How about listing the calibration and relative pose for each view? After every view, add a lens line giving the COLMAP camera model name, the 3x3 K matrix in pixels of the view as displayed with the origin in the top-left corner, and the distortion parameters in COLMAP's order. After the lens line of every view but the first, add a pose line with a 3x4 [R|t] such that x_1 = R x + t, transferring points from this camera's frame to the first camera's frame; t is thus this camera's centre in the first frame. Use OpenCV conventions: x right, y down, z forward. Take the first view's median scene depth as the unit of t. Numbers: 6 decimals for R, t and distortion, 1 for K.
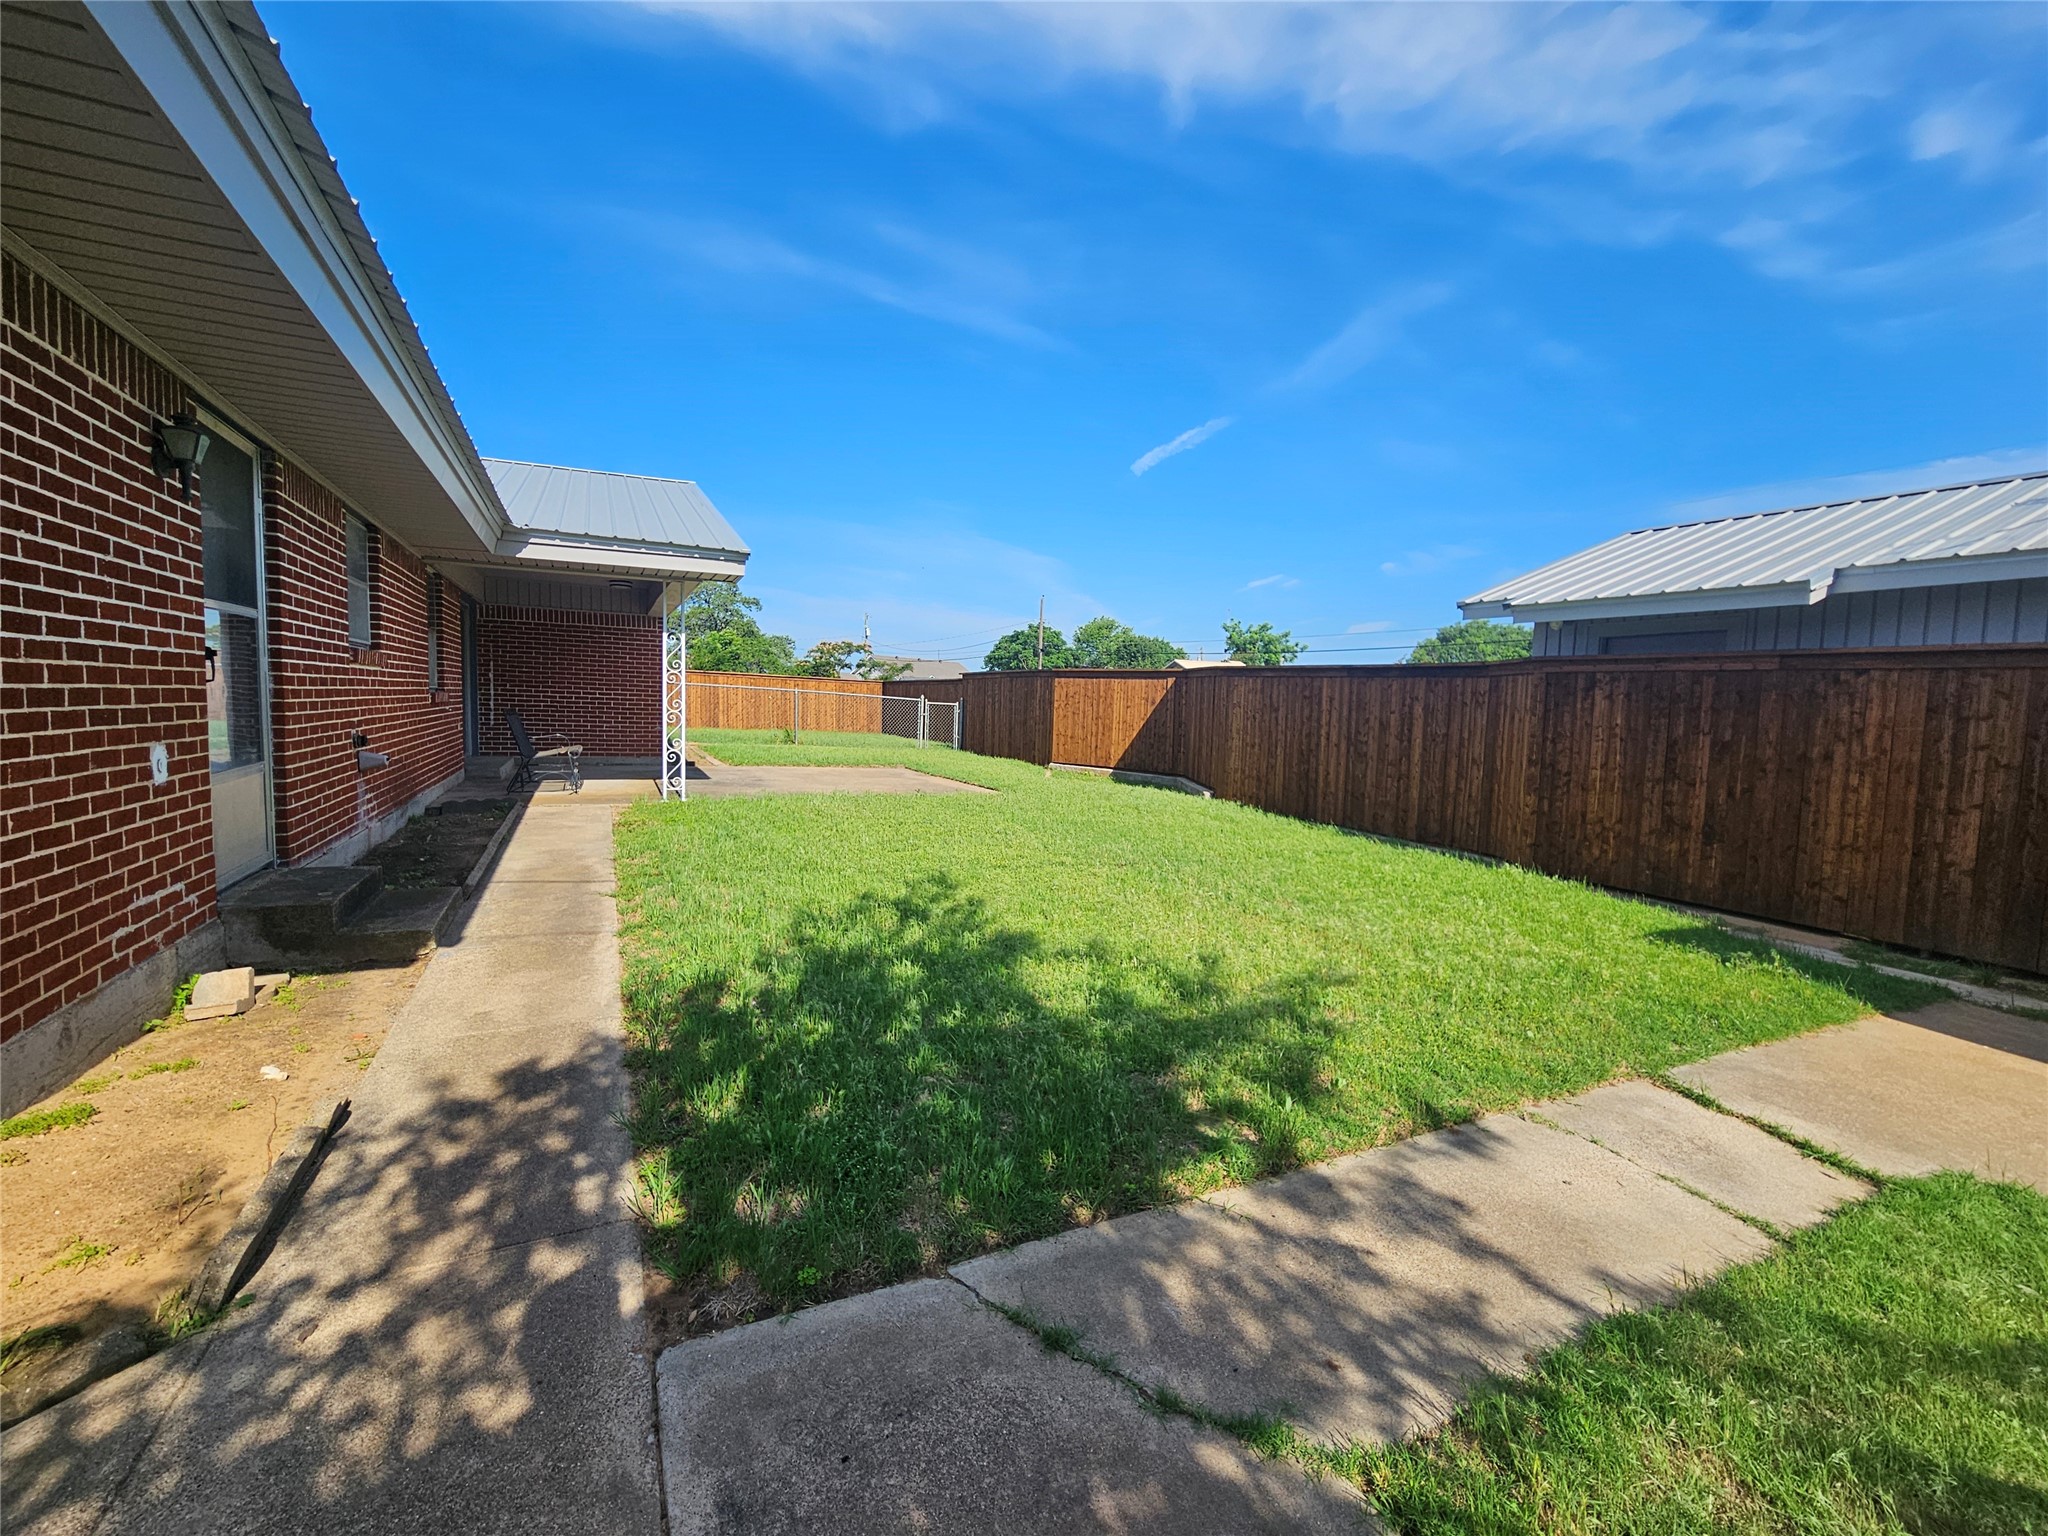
lens RADIAL K [[847.7, 0, 1028.2], [0, 847.7, 767.3], [0, 0, 1]] dist [0.000407, -0.000317]
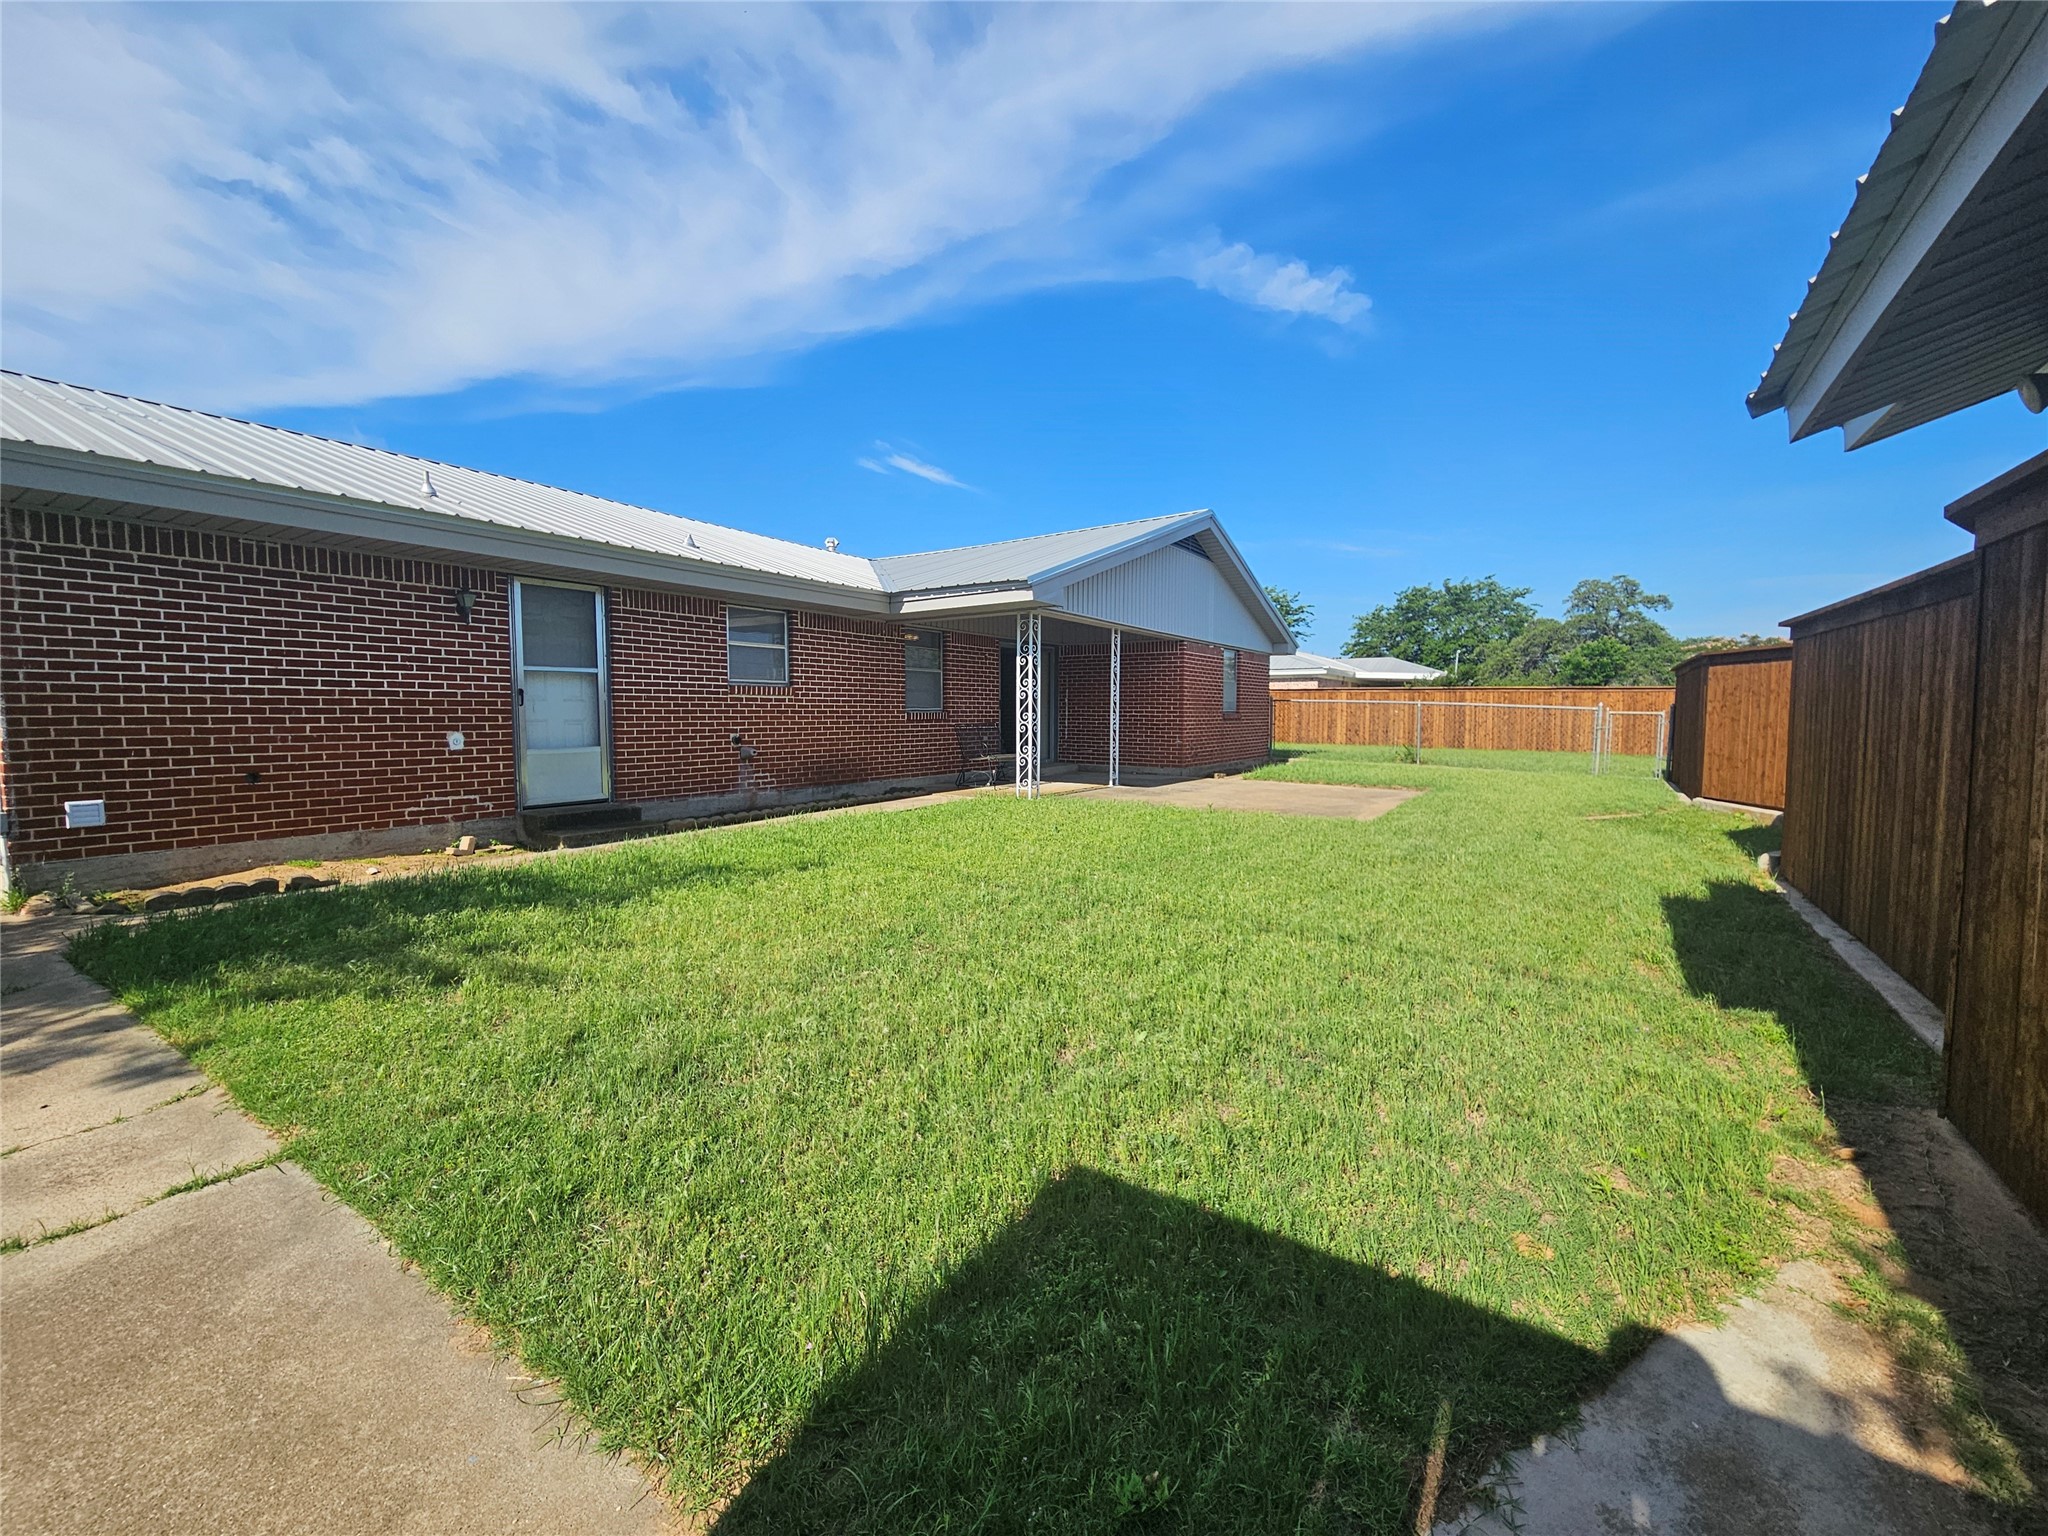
lens RADIAL K [[847.7, 0, 1029.9], [0, 847.7, 764.8], [0, 0, 1]] dist [0.000407, -0.000317]
pose [[0.489321, 0.021697, -0.871834, 0.517952], [-0.051338, 0.998673, -0.003960, -0.002942], [0.870591, 0.046696, 0.489786, 0.367510]]
